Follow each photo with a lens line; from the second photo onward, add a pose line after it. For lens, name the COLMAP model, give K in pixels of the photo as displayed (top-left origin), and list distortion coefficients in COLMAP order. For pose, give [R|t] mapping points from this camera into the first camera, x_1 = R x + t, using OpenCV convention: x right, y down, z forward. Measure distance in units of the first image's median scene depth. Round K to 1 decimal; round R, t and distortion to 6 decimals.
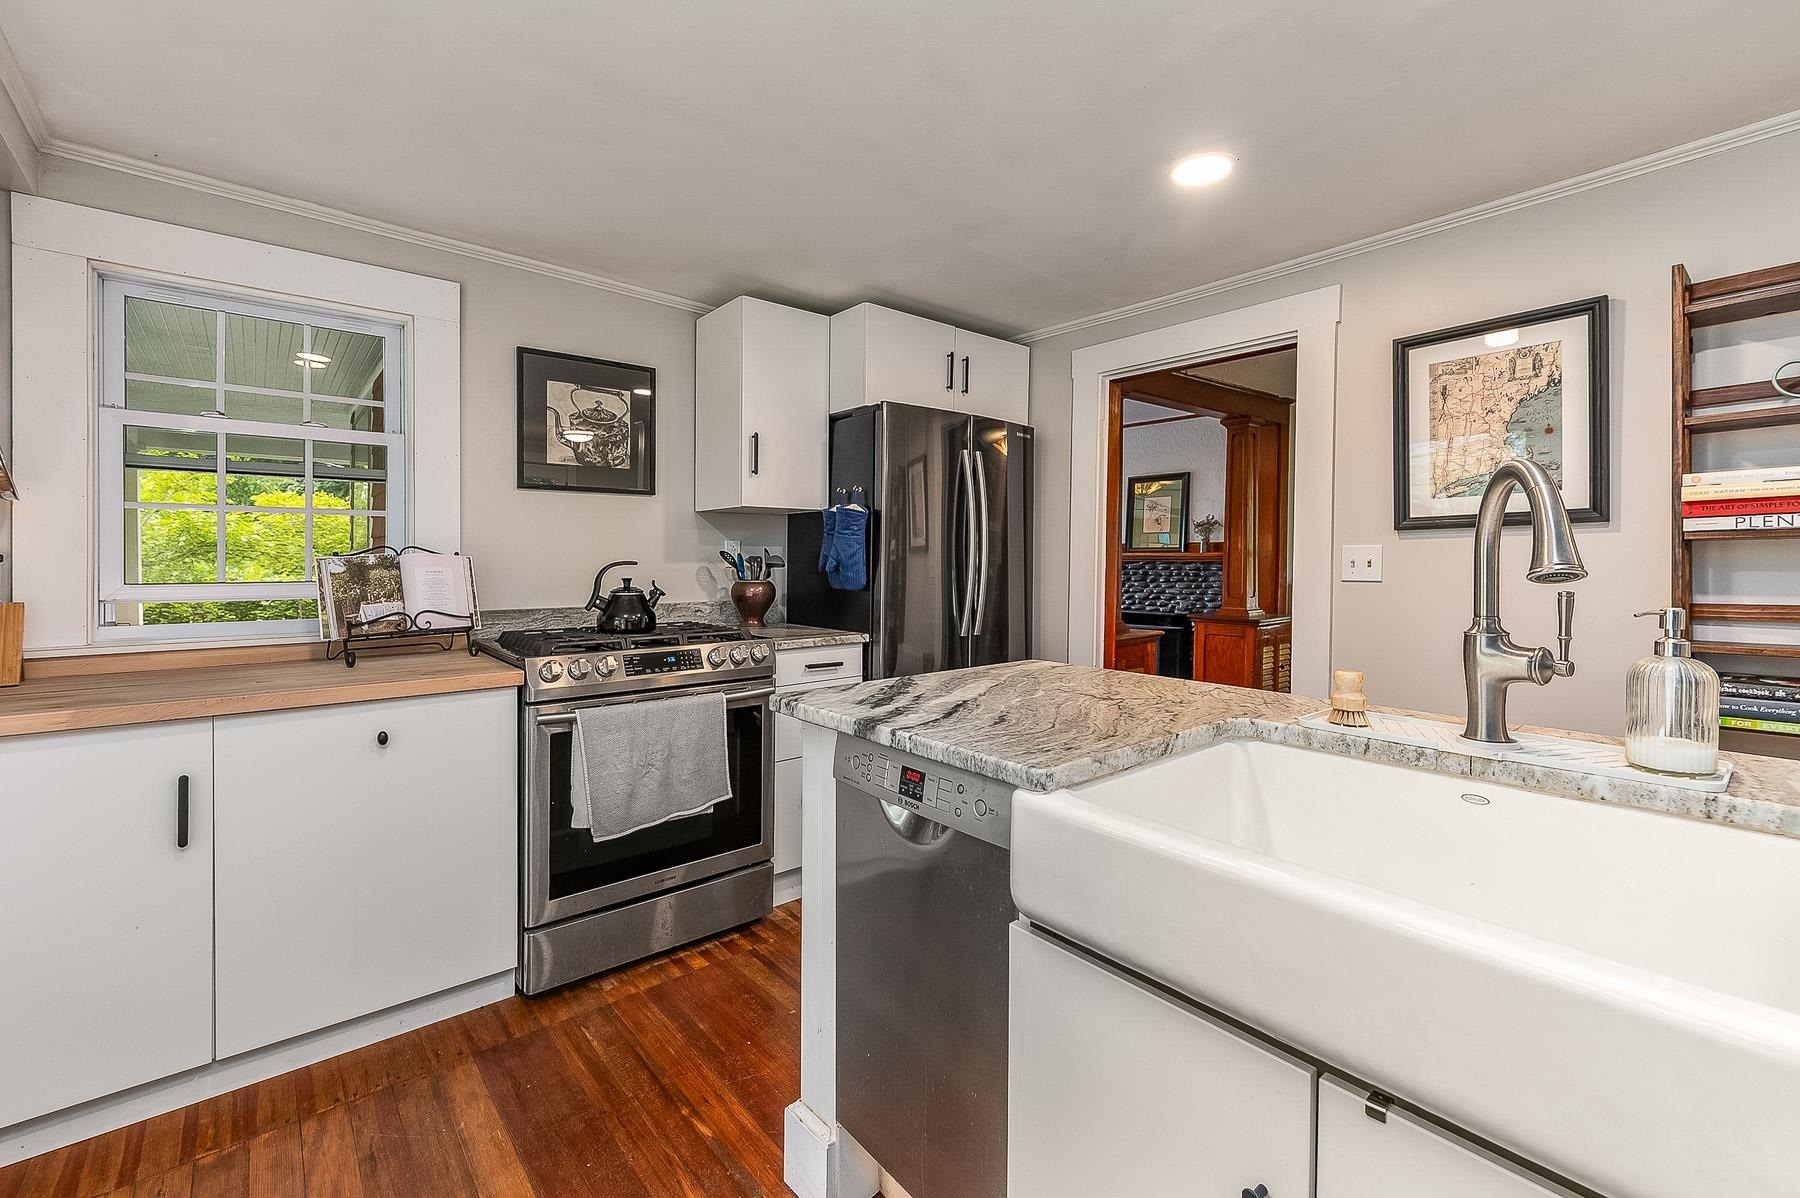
lens RADIAL K [[773.3, 0, 924.1], [0, 773.3, 558.2], [0, 0, 1]] dist [0.003028, 0.000279]
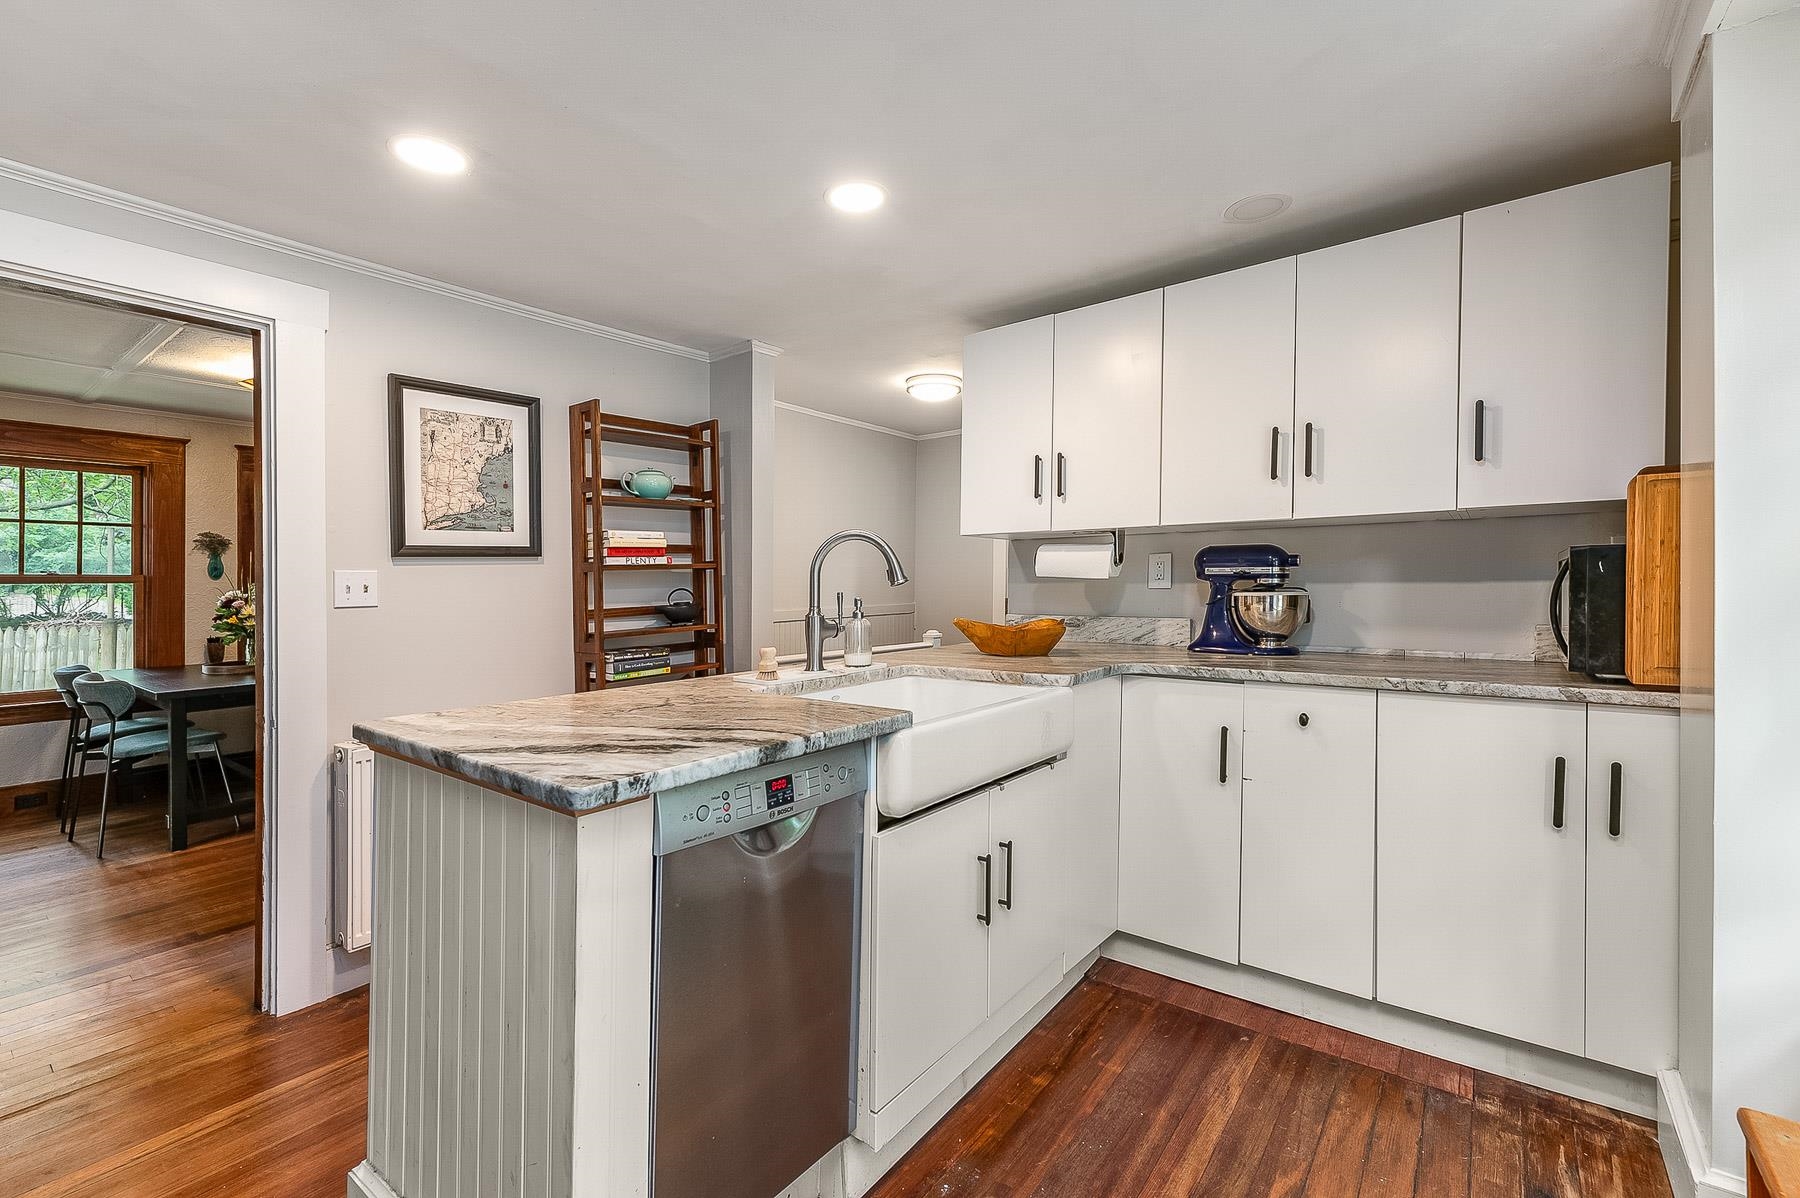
lens RADIAL K [[773.3, 0, 900.0], [0, 773.3, 590.4], [0, 0, 1]] dist [0.003028, 0.000279]
pose [[-0.202534, -0.010242, 0.979222, -0.609358], [0.010184, 0.999869, 0.012564, 0.003728], [-0.979222, 0.012517, -0.202403, 0.595221]]
